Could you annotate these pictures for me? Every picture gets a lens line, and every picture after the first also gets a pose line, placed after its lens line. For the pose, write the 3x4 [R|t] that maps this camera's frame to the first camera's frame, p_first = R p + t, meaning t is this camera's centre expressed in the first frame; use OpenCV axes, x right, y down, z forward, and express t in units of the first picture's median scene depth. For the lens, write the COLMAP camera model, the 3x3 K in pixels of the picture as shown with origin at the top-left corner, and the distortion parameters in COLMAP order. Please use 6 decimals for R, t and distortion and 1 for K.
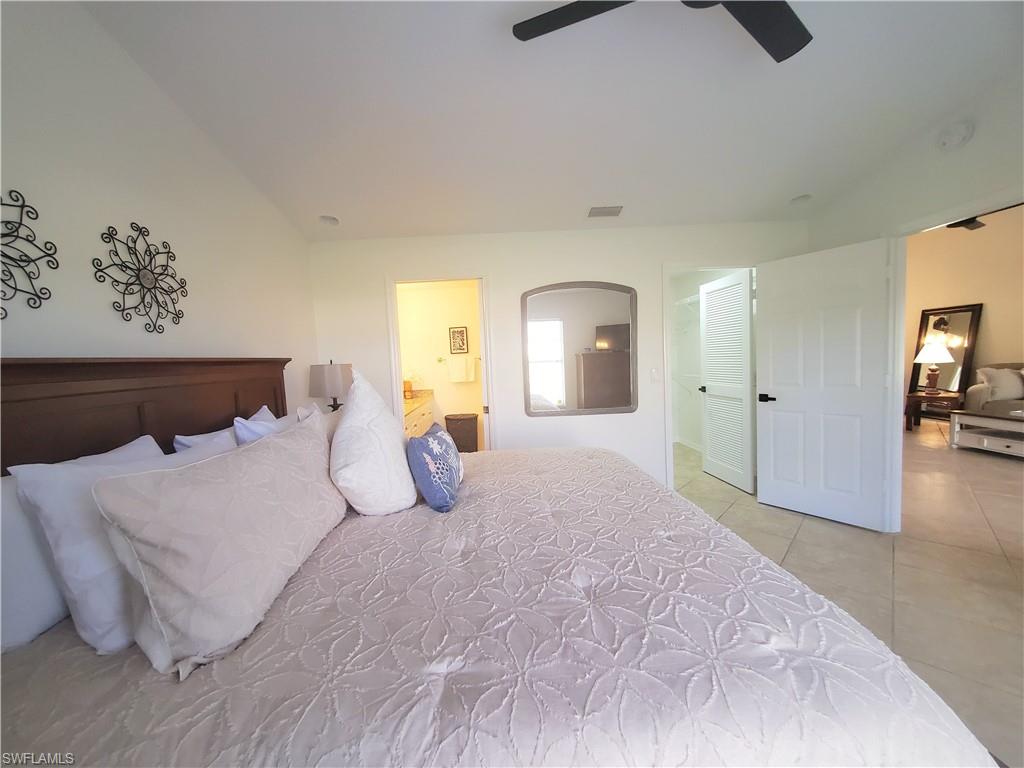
lens RADIAL K [[406.1, 0, 502.0], [0, 406.1, 389.3], [0, 0, 1]] dist [0.001870, -0.002421]
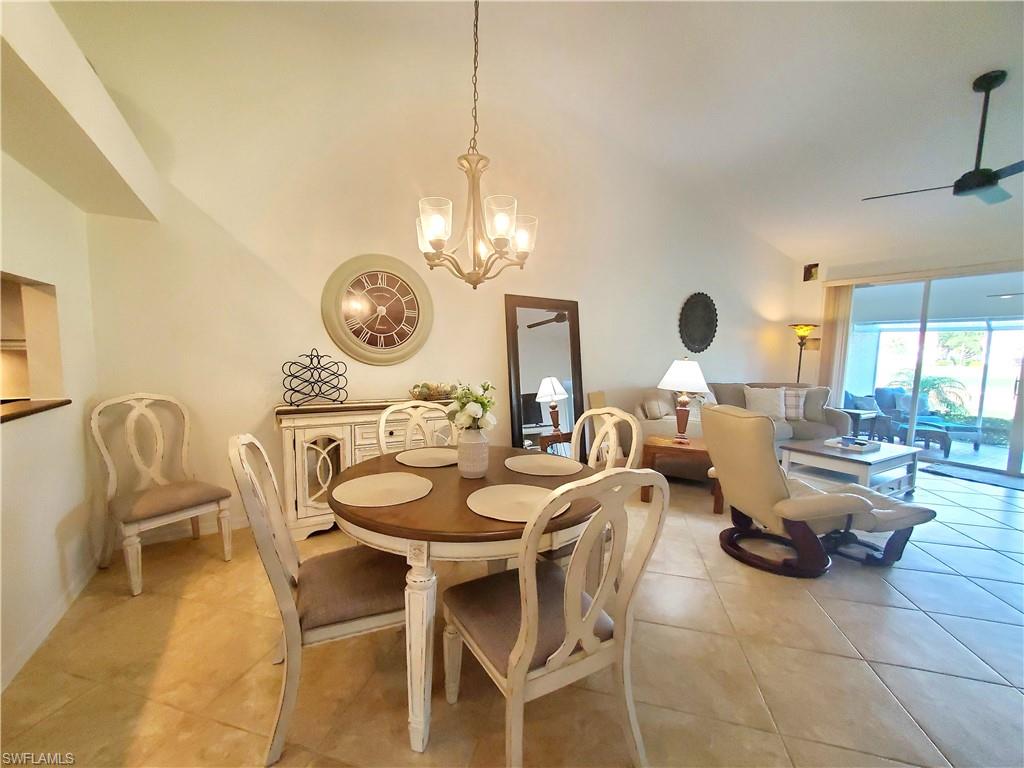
lens RADIAL K [[404.9, 0, 500.6], [0, 404.9, 390.2], [0, 0, 1]] dist [-0.000310, -0.000918]
pose [[-0.478943, -0.039369, 0.876963, 0.680787], [0.064523, 0.994713, 0.079893, -0.136143], [-0.875471, 0.094848, -0.473871, 1.562329]]
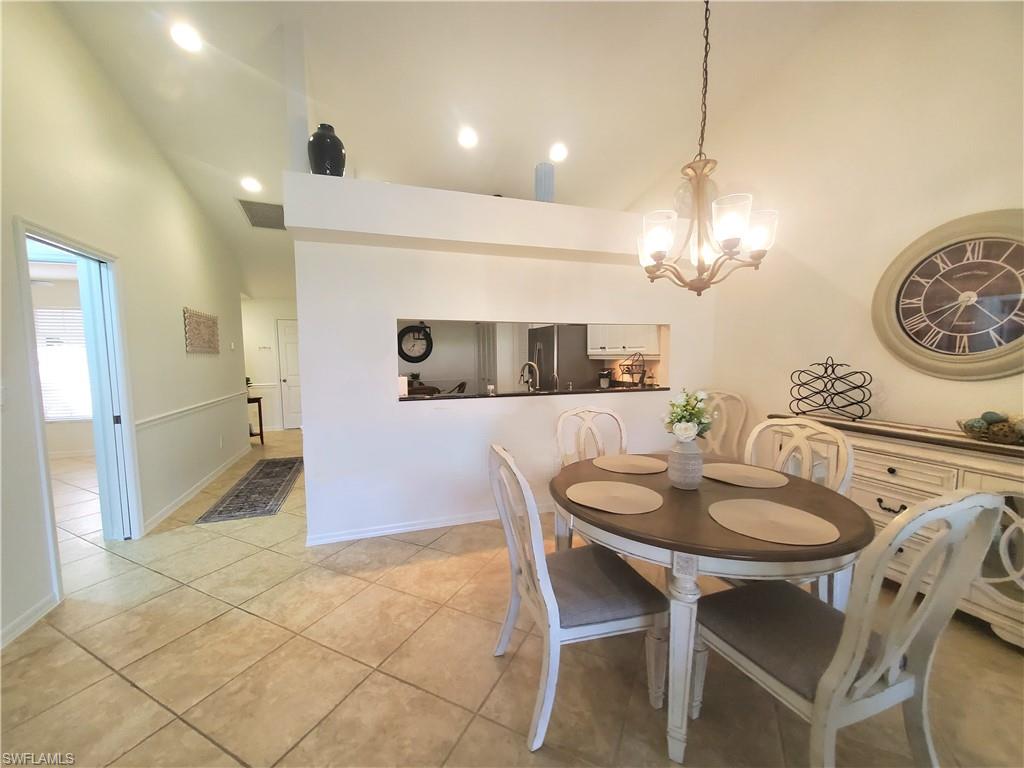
lens RADIAL K [[406.1, 0, 502.0], [0, 406.1, 389.3], [0, 0, 1]] dist [0.001870, -0.002421]
pose [[0.952242, 0.018474, 0.304784, 0.733902], [-0.022292, 0.999711, 0.009051, -0.120843], [-0.304529, -0.015412, 0.952378, 1.196333]]
